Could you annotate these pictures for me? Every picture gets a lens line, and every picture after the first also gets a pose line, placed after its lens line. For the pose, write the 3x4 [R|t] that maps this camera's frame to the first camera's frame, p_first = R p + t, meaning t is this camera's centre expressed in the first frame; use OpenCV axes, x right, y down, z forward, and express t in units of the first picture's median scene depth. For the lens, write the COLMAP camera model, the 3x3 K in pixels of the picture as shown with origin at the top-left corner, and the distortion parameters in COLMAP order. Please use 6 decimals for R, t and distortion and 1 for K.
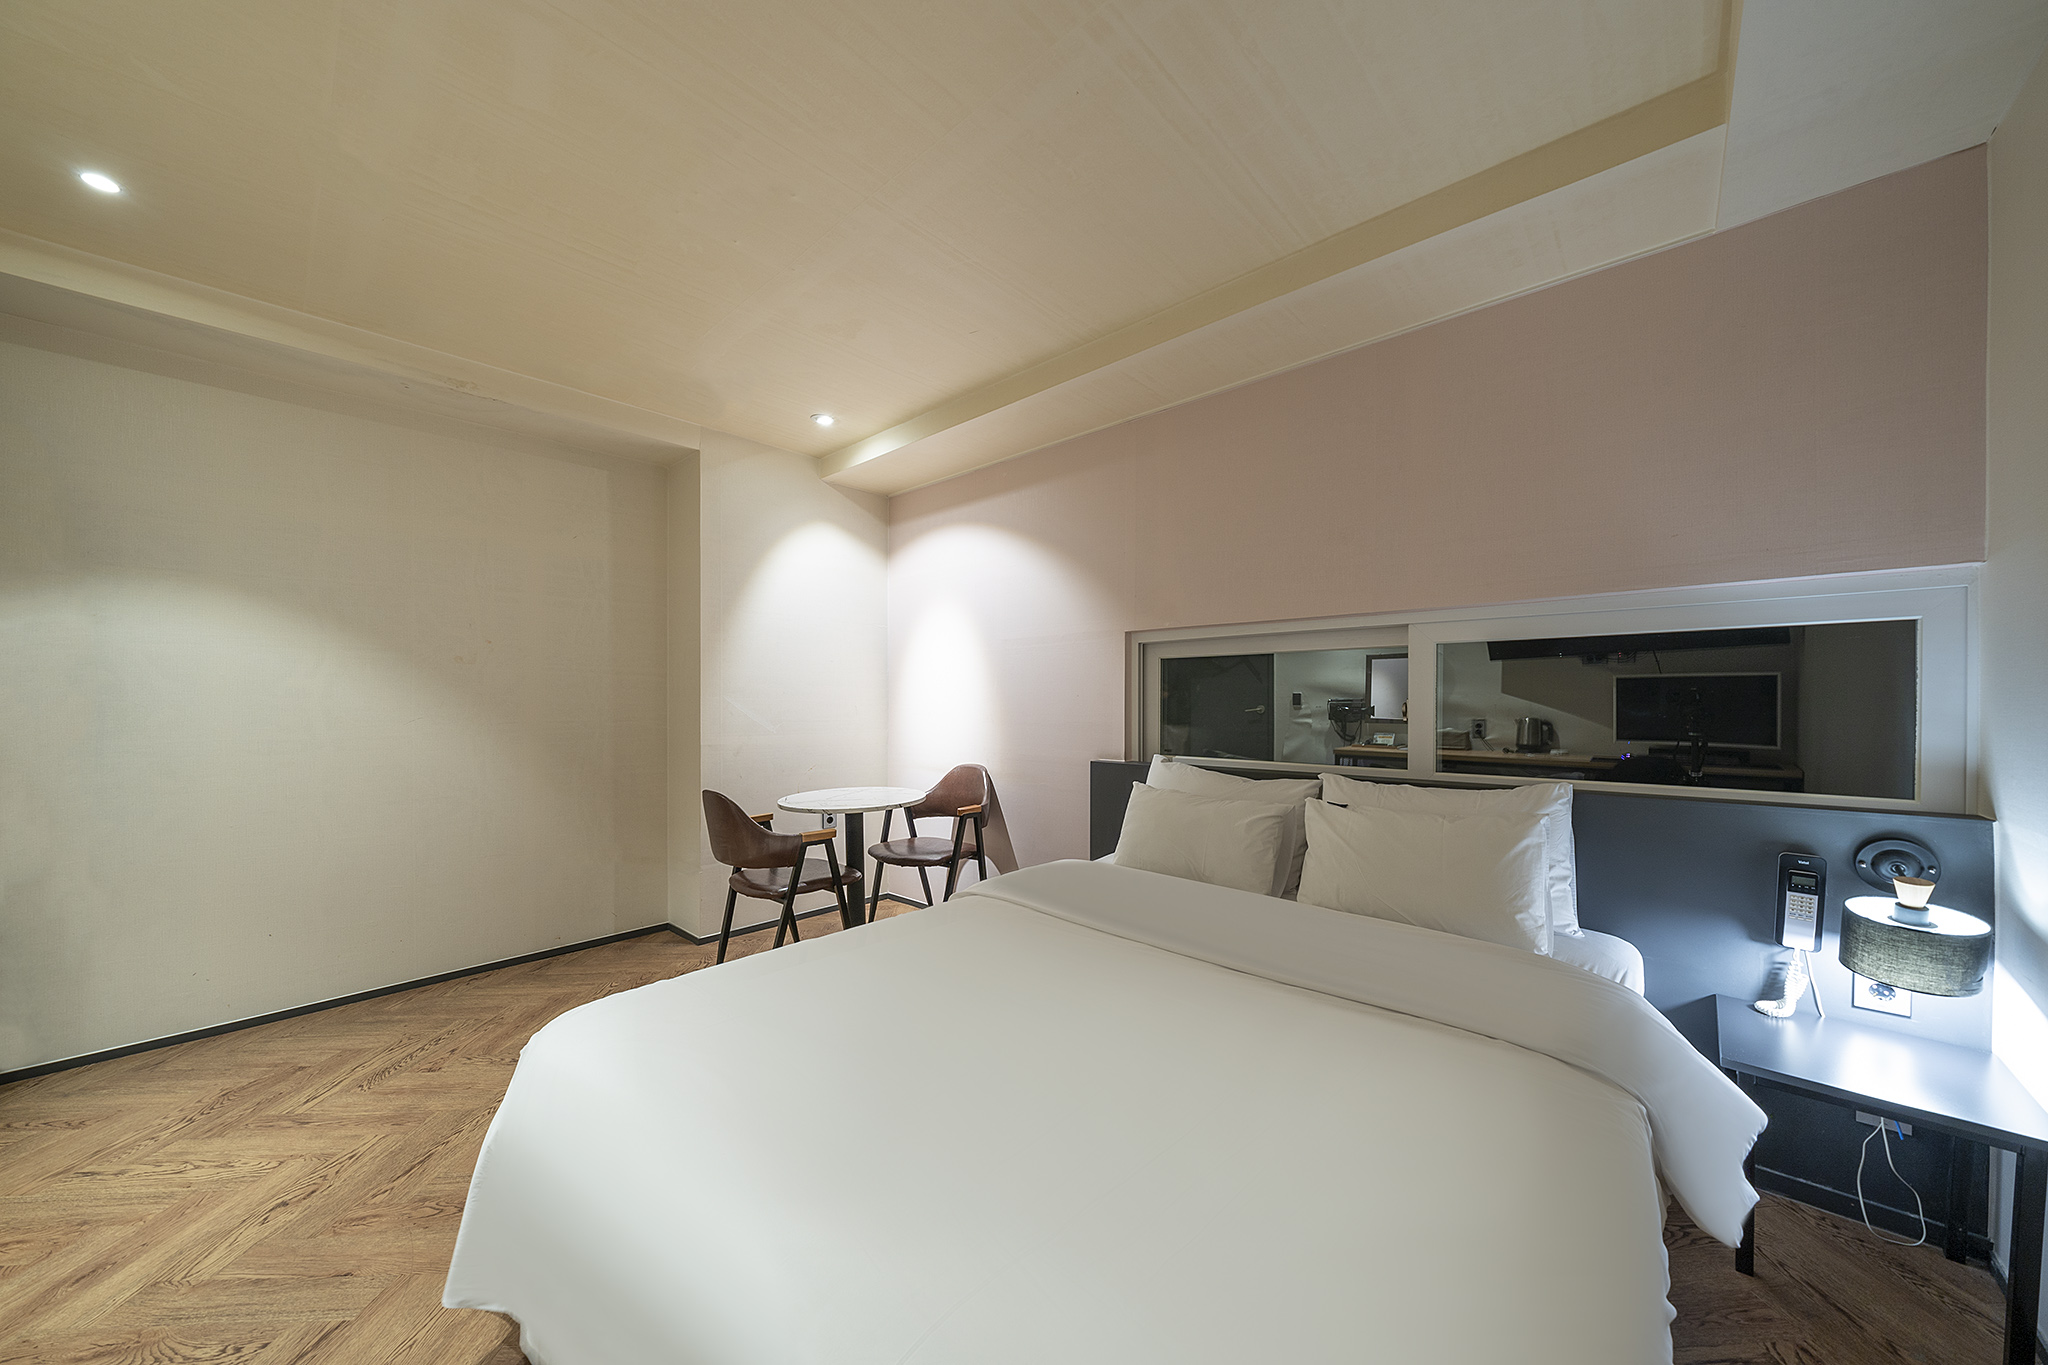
lens RADIAL K [[706.4, 0, 1030.5], [0, 706.4, 694.3], [0, 0, 1]] dist [-0.000390, -0.000059]
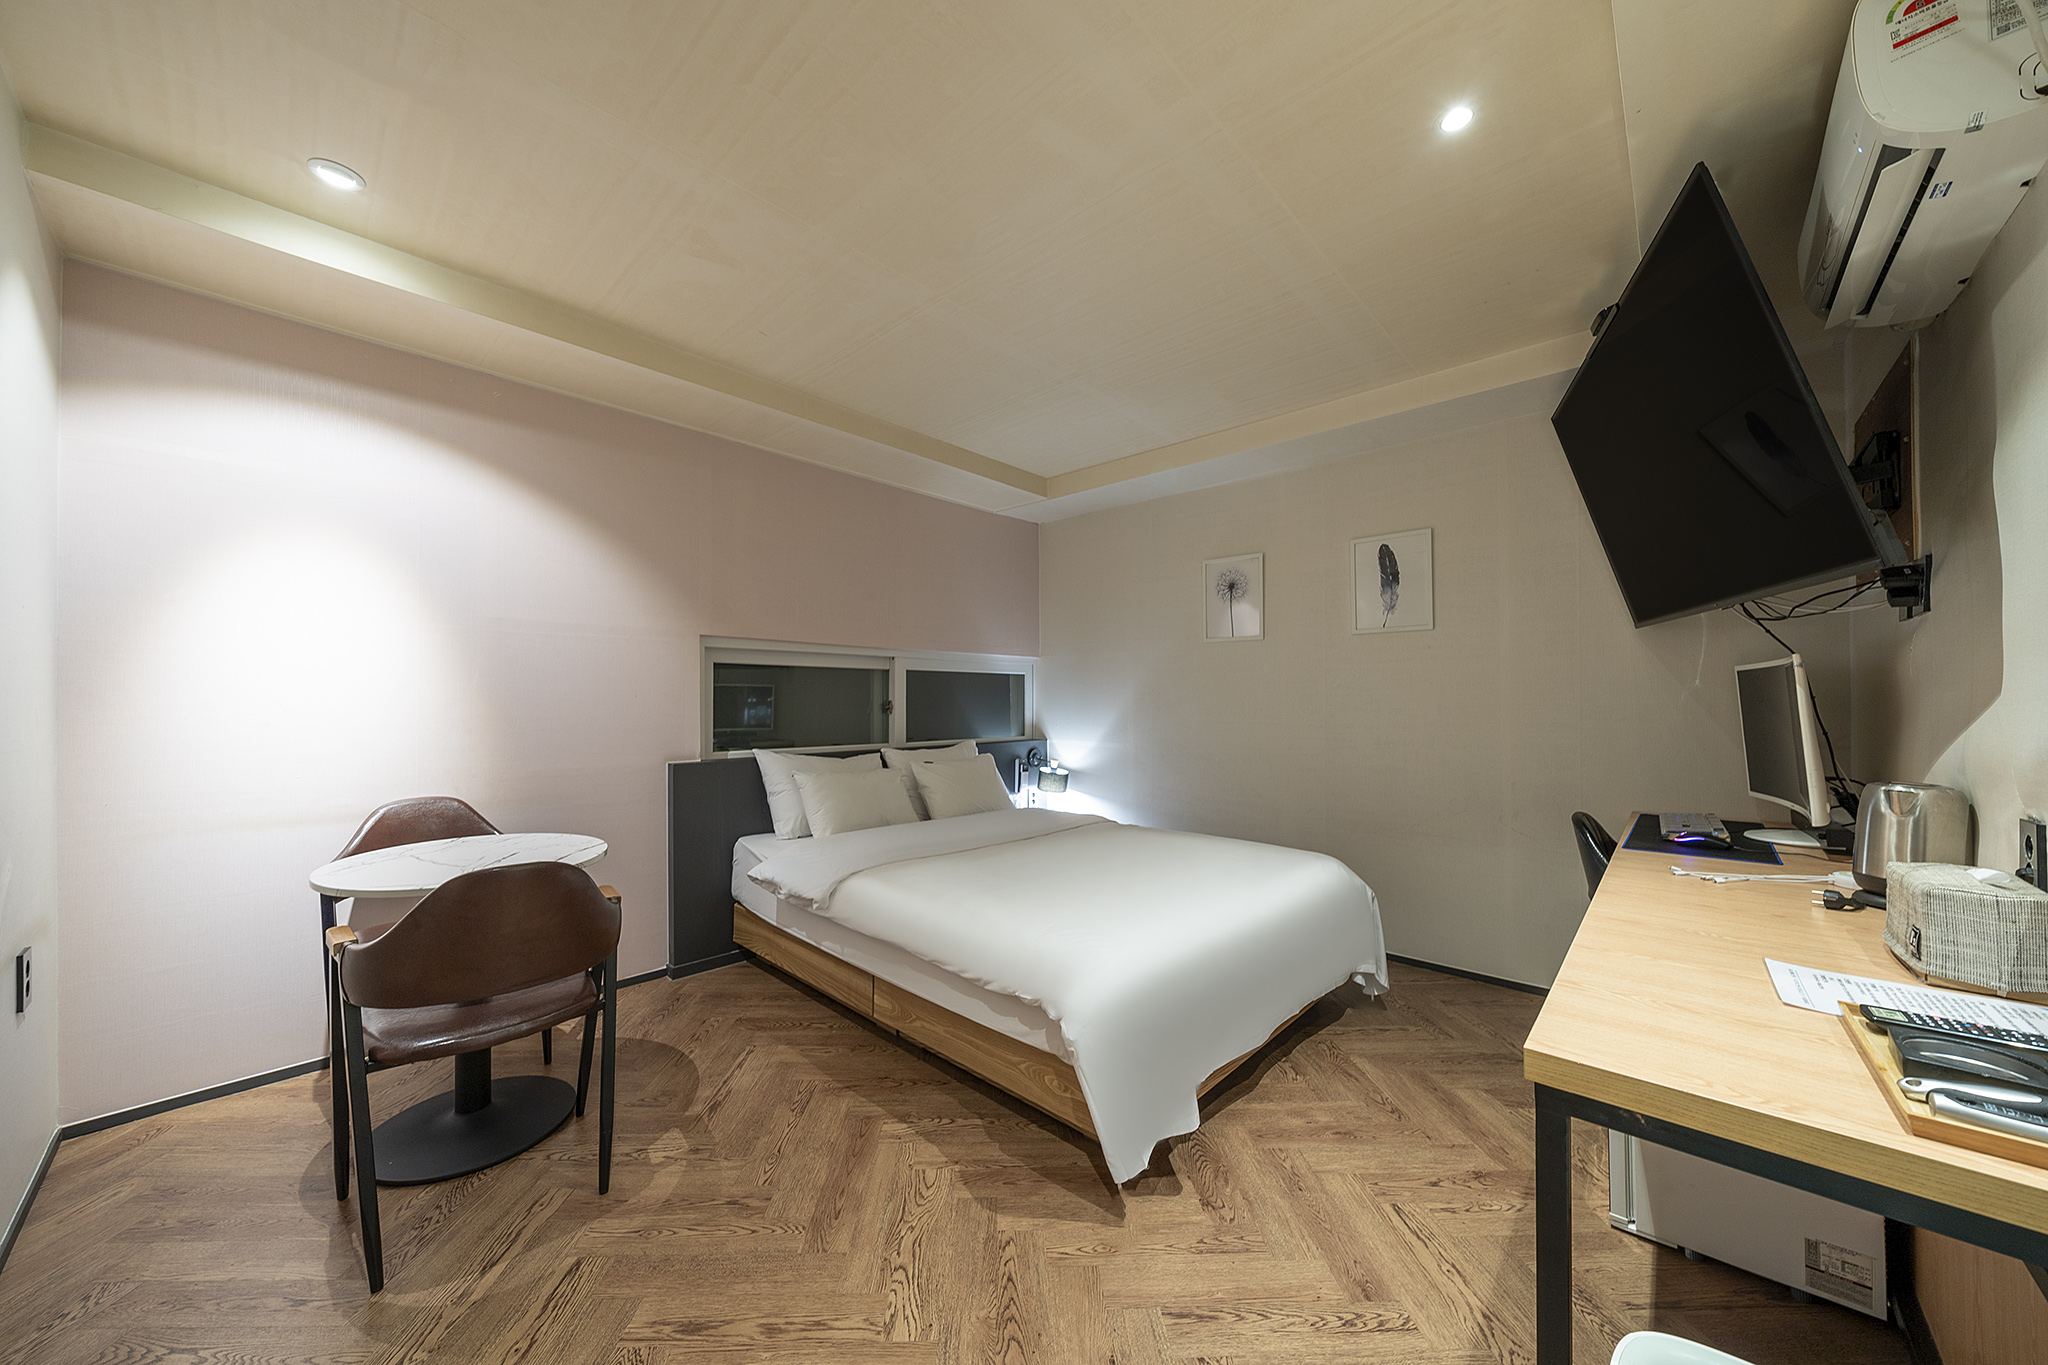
lens RADIAL K [[706.4, 0, 1030.5], [0, 706.4, 694.3], [0, 0, 1]] dist [-0.000390, -0.000059]
pose [[-0.002834, 0.008240, 0.999962, -1.167262], [-0.008729, 0.999928, -0.008264, 0.003224], [-0.999958, -0.008752, -0.002762, 0.671531]]
